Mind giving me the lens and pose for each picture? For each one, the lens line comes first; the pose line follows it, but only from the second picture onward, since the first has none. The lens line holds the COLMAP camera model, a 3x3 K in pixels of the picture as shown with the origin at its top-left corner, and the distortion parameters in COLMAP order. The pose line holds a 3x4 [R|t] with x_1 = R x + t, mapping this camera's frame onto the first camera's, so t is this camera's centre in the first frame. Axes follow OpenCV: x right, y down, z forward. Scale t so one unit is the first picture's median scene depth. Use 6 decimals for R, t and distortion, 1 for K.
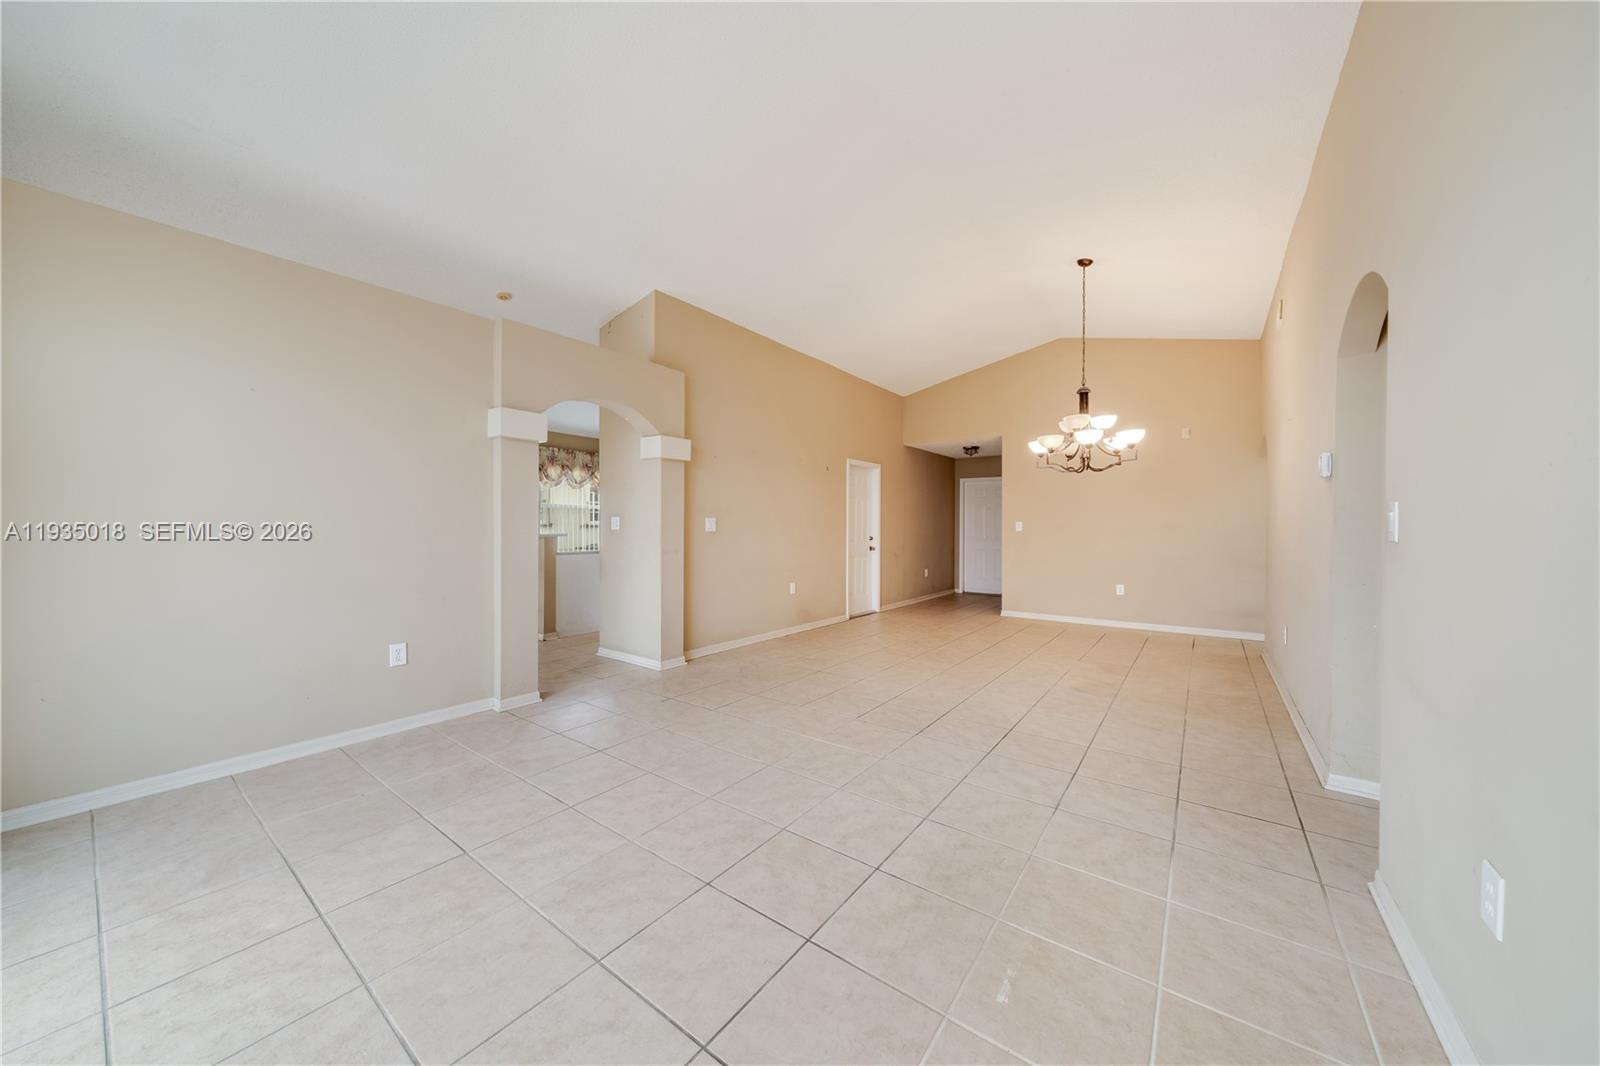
lens RADIAL K [[548.6, 0, 797.5], [0, 548.6, 536.1], [0, 0, 1]] dist [-0.006451, 0.000223]
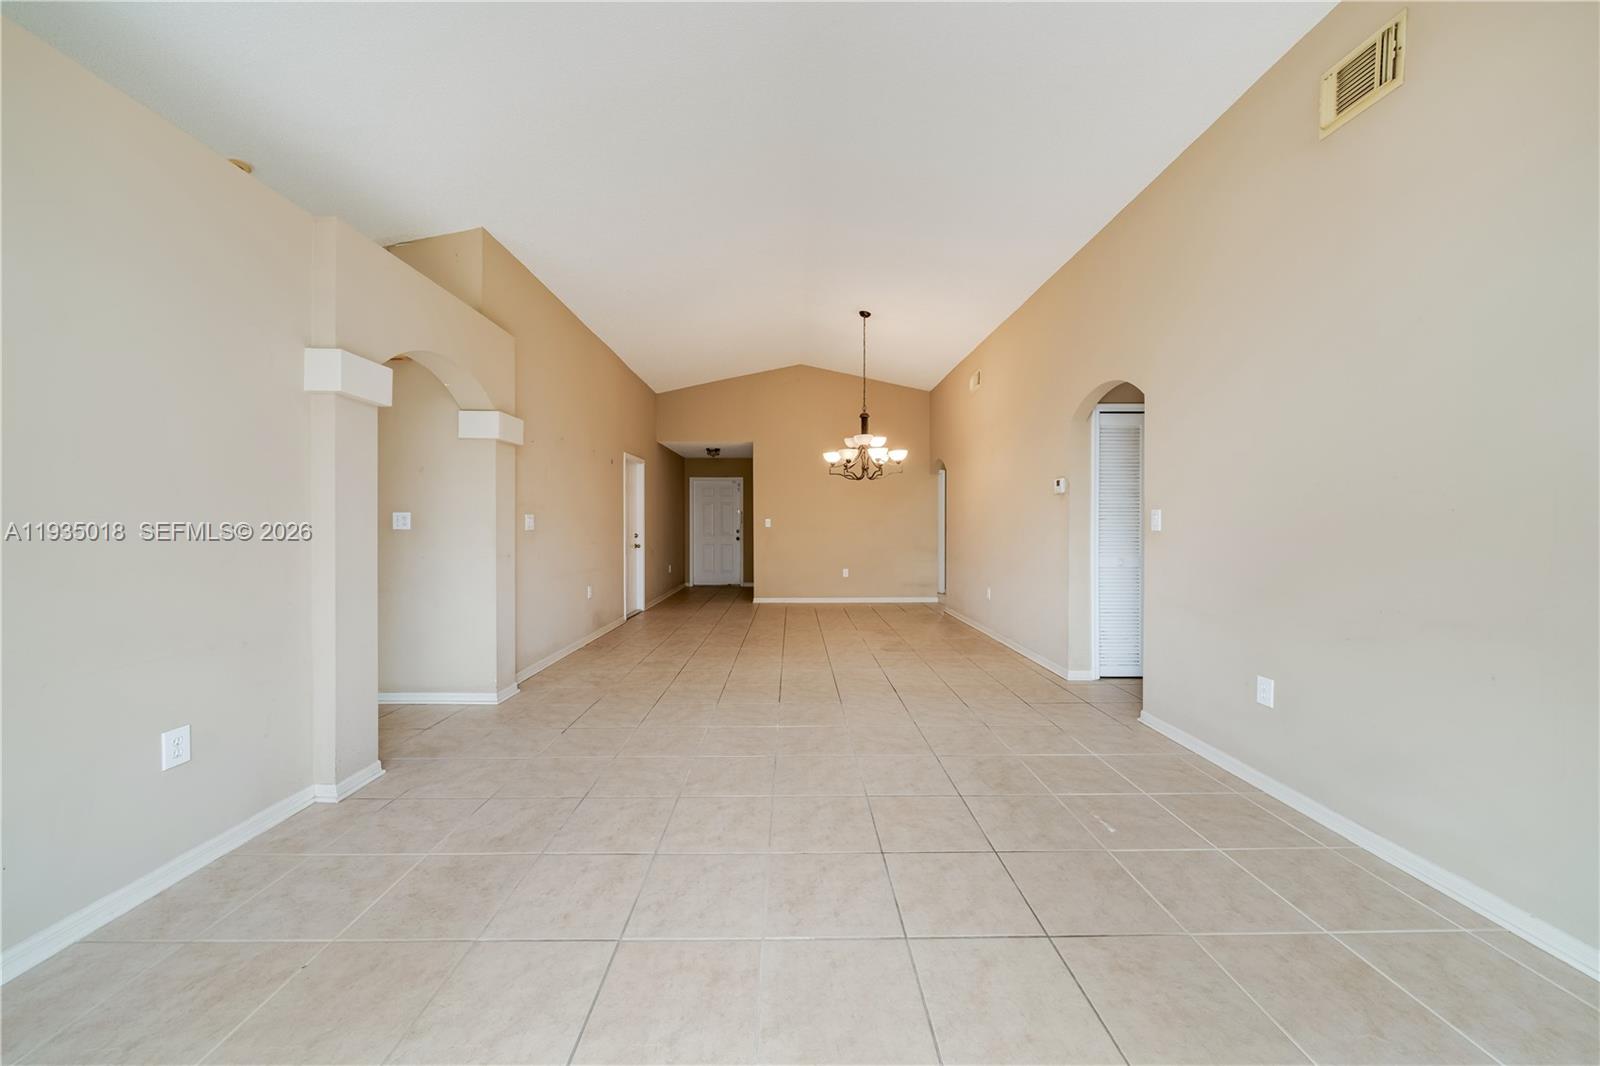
lens RADIAL K [[548.6, 0, 797.7], [0, 548.6, 529.5], [0, 0, 1]] dist [-0.006451, 0.000223]
pose [[0.794528, -0.011158, 0.607125, -0.370132], [0.014232, 0.999899, -0.000249, -0.004169], [-0.607061, 0.008838, 0.794606, 0.089495]]
